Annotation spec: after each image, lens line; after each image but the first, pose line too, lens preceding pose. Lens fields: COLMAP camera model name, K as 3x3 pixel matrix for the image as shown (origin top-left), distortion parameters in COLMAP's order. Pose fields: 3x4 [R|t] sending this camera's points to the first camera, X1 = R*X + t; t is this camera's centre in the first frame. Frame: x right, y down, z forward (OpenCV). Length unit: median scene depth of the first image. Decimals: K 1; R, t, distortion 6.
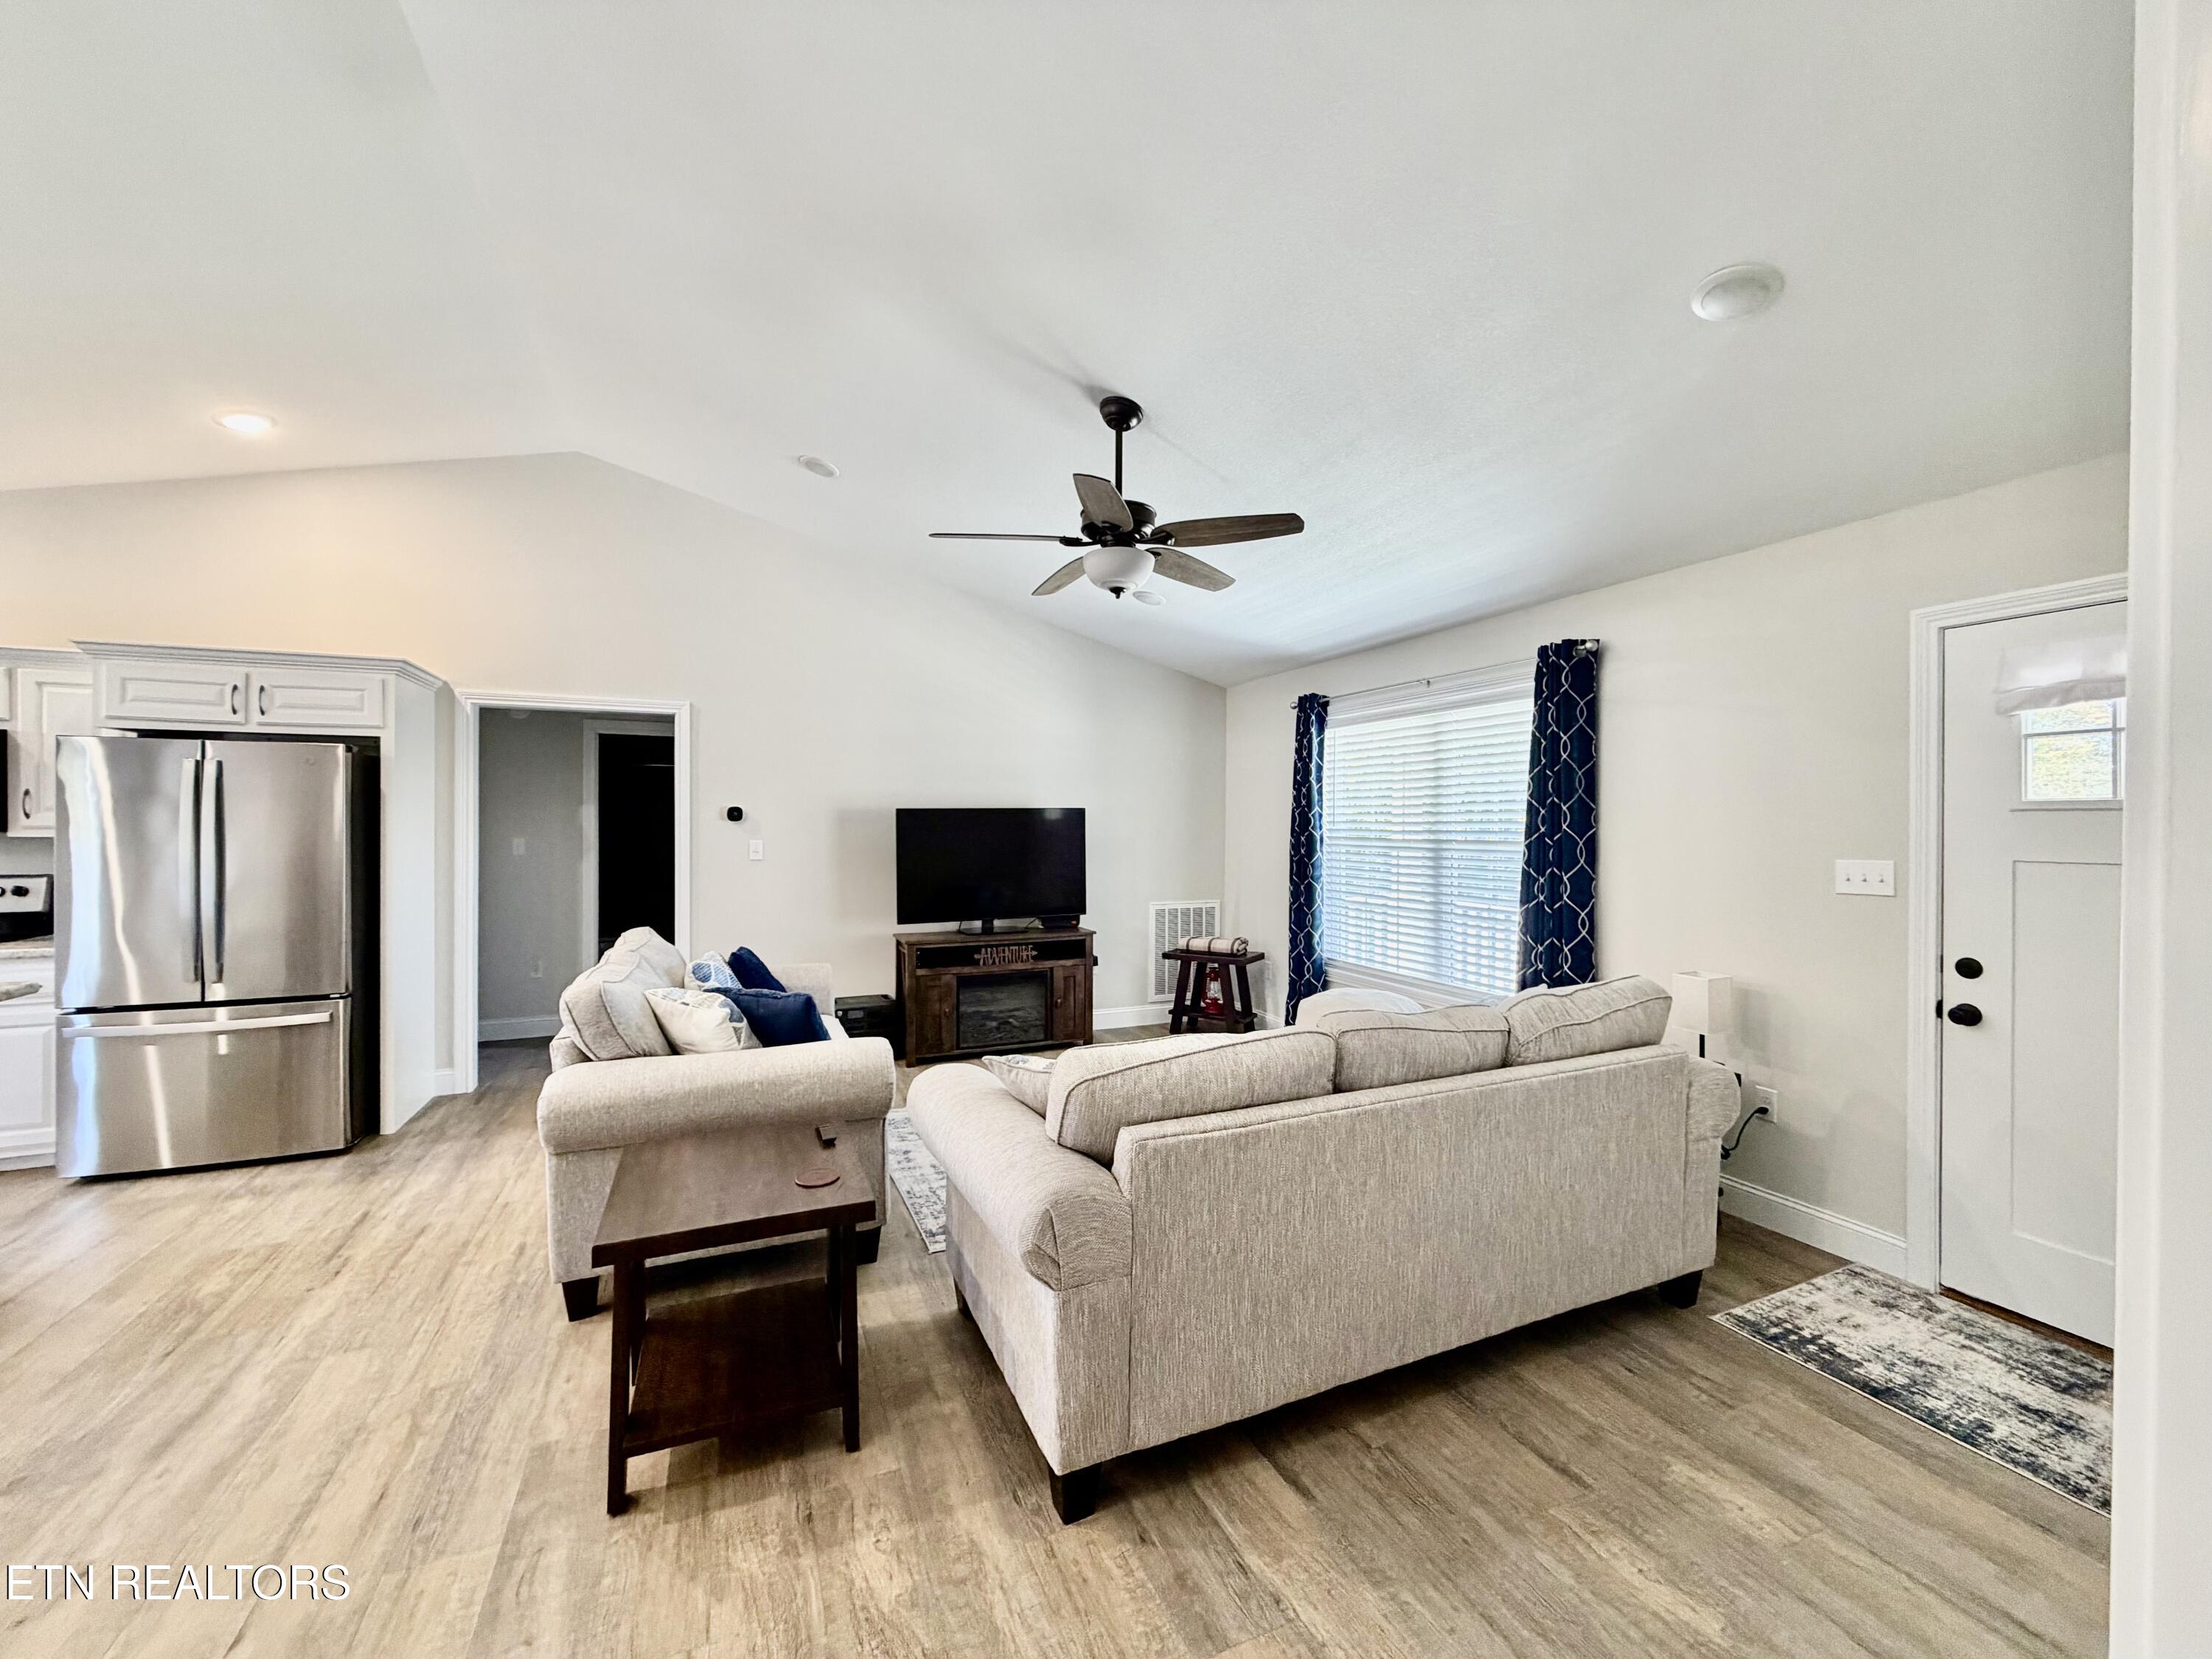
lens RADIAL K [[875.9, 0, 1103.4], [0, 875.9, 829.9], [0, 0, 1]] dist [-0.000607, 0.000129]
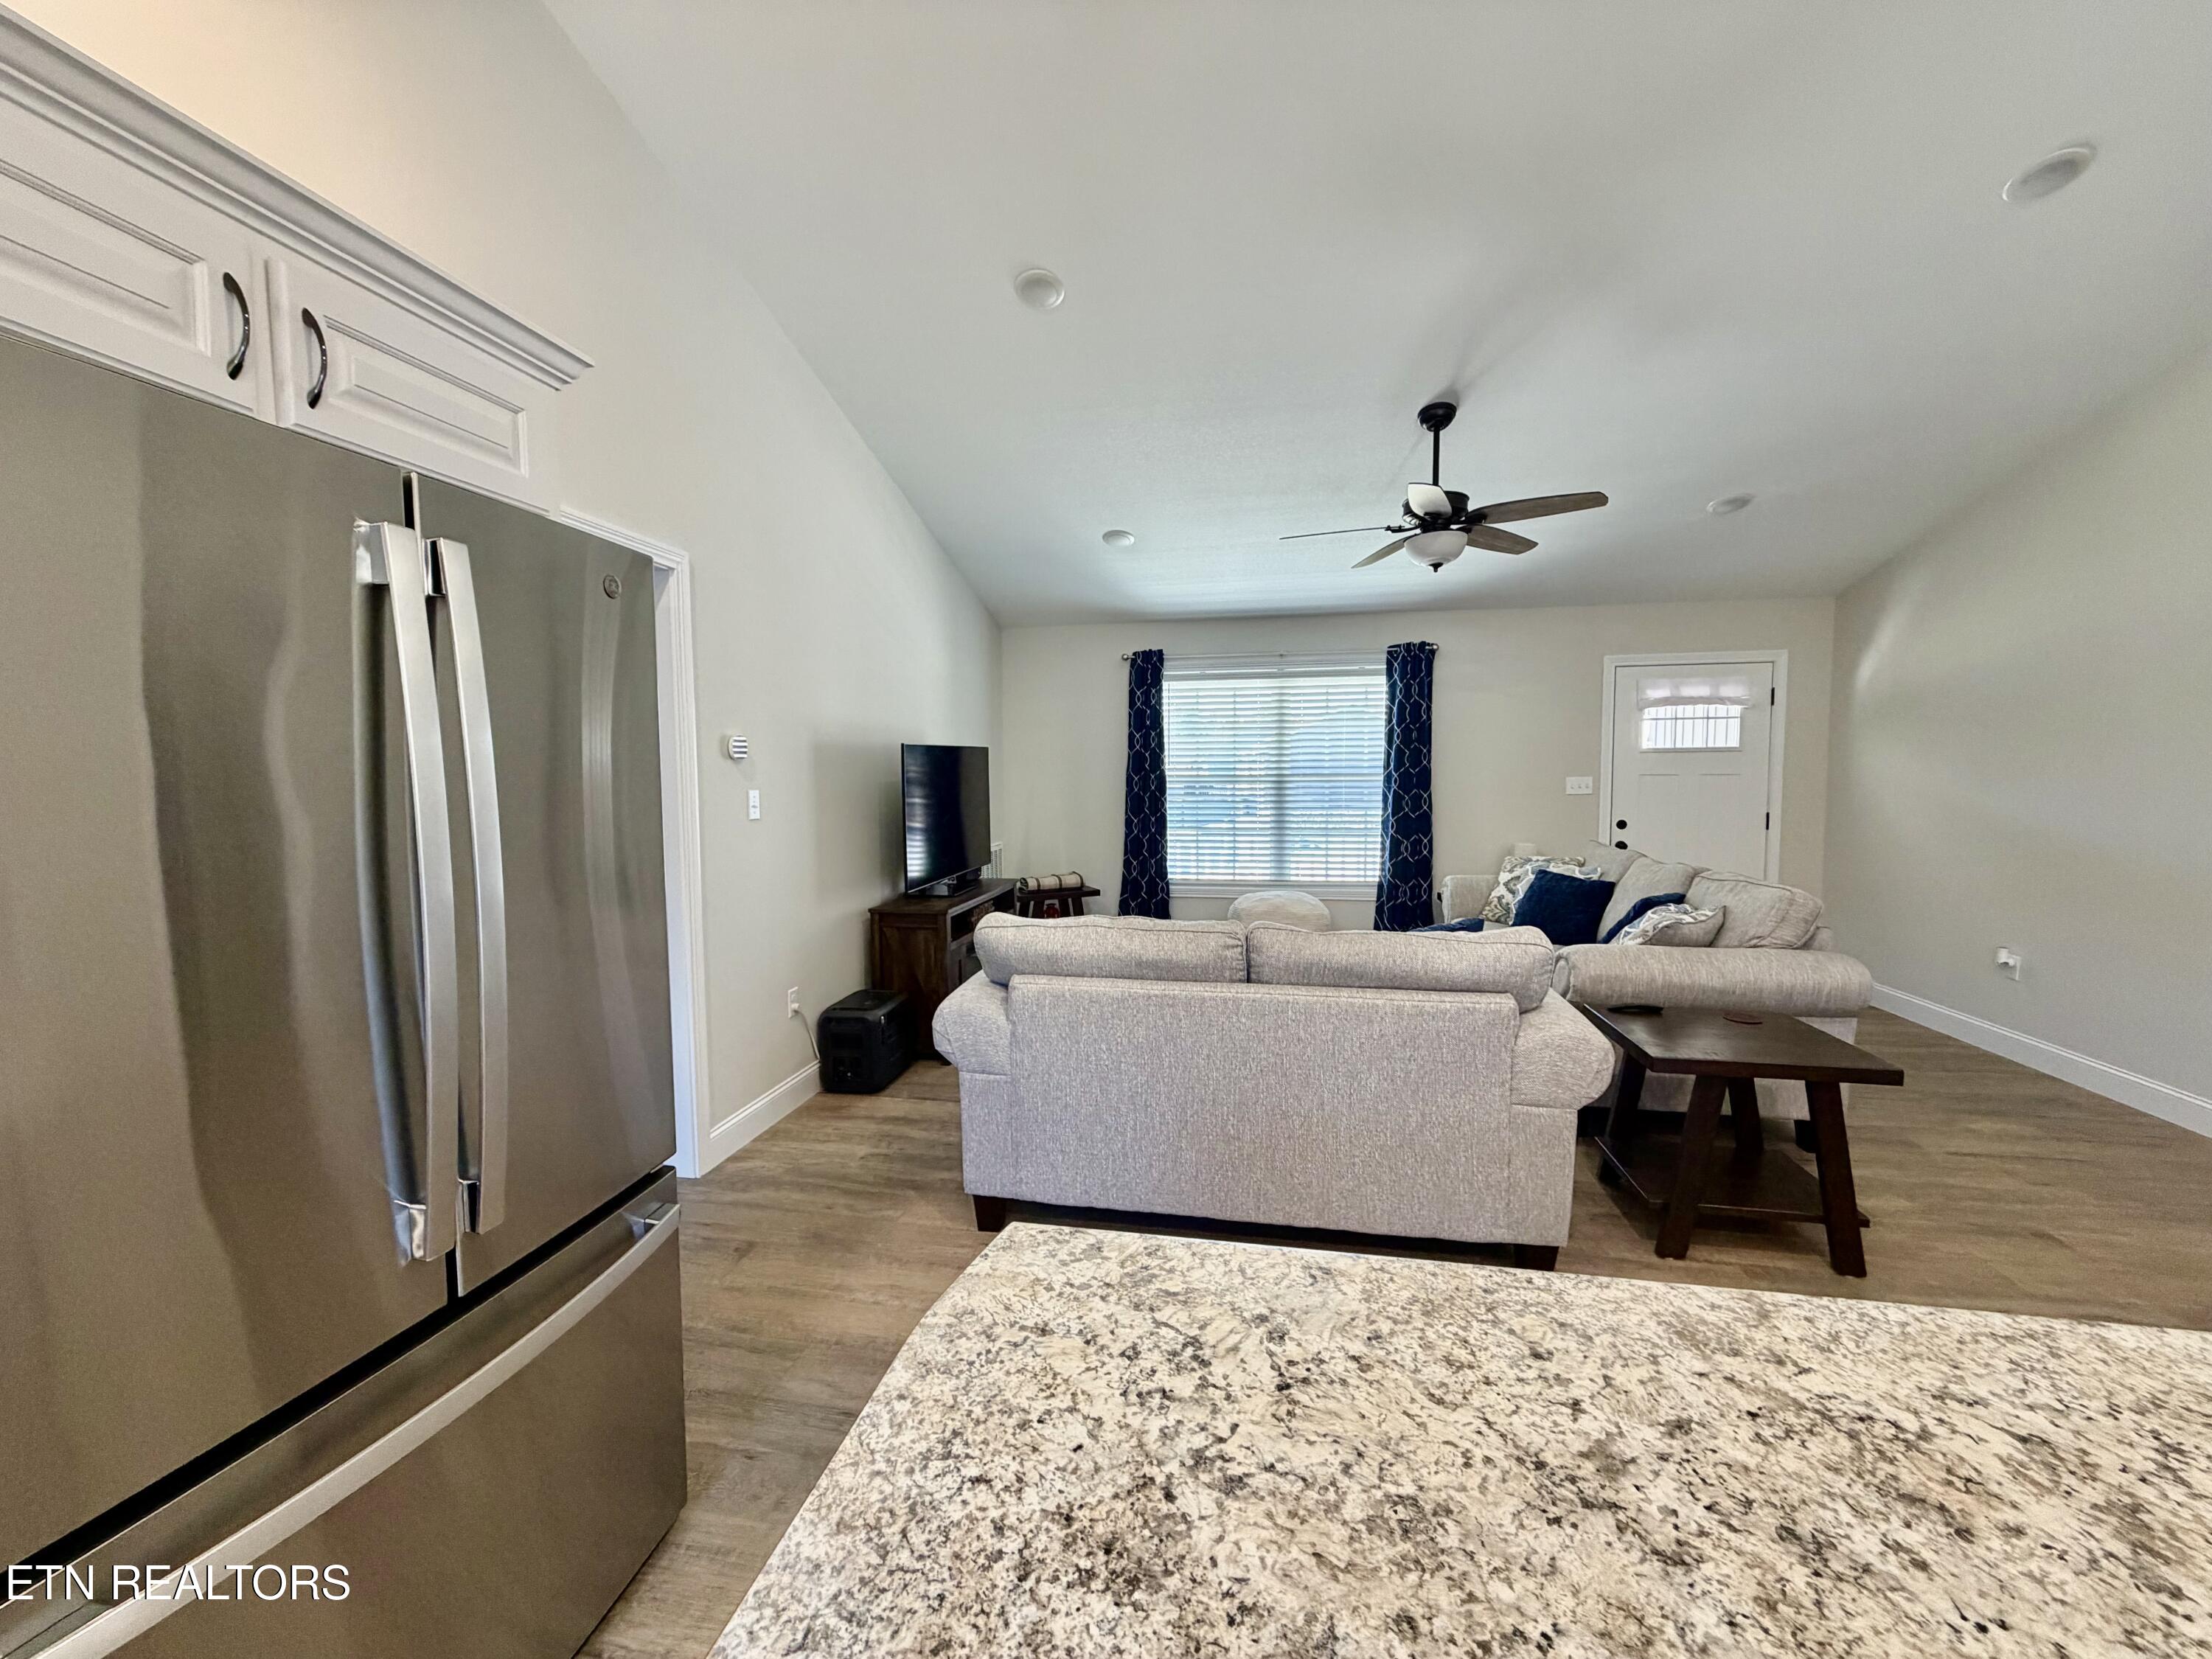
lens RADIAL K [[875.9, 0, 1099.4], [0, 875.9, 831.2], [0, 0, 1]] dist [-0.000607, 0.000129]
pose [[0.563508, -0.063573, 0.823661, -1.298584], [0.016046, 0.997689, 0.066027, 0.007115], [-0.825955, -0.023990, 0.563226, 0.707727]]
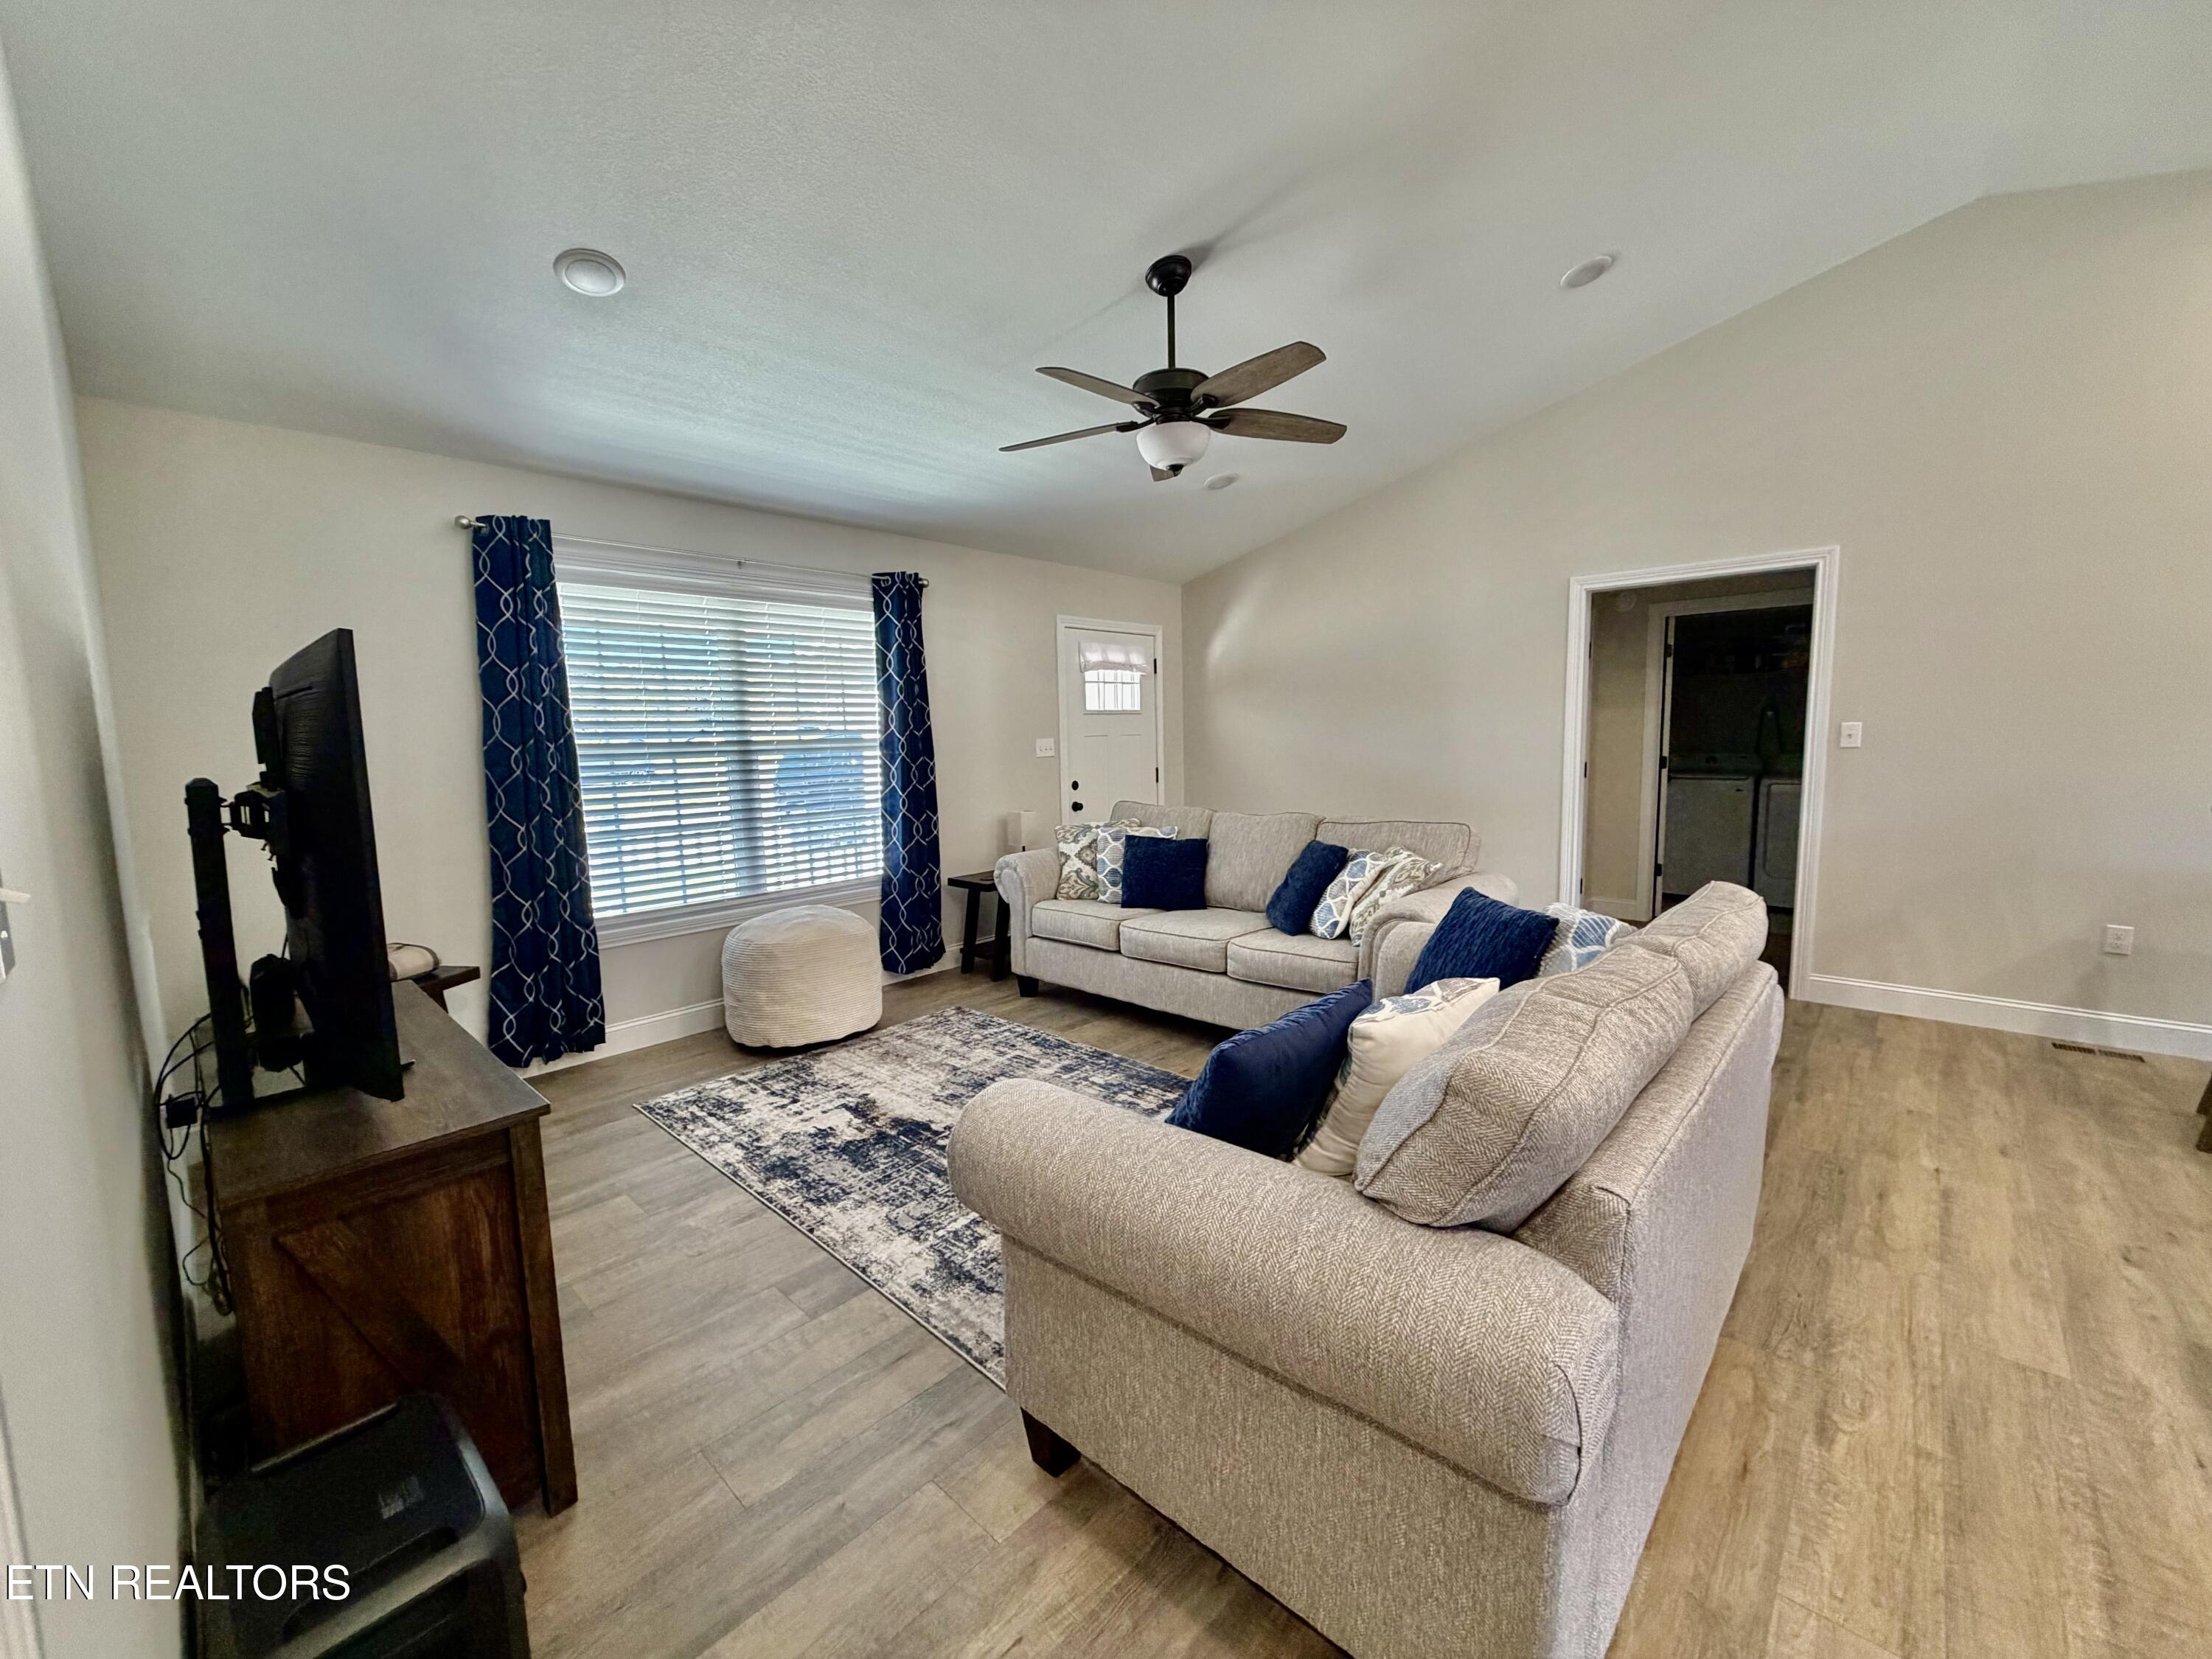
lens RADIAL K [[875.9, 0, 1093.6], [0, 875.9, 832.5], [0, 0, 1]] dist [-0.000607, 0.000129]
pose [[-0.390054, -0.099955, 0.915351, -0.897112], [0.028299, 0.992320, 0.120418, 0.008266], [-0.920357, 0.072873, -0.384230, 1.521179]]
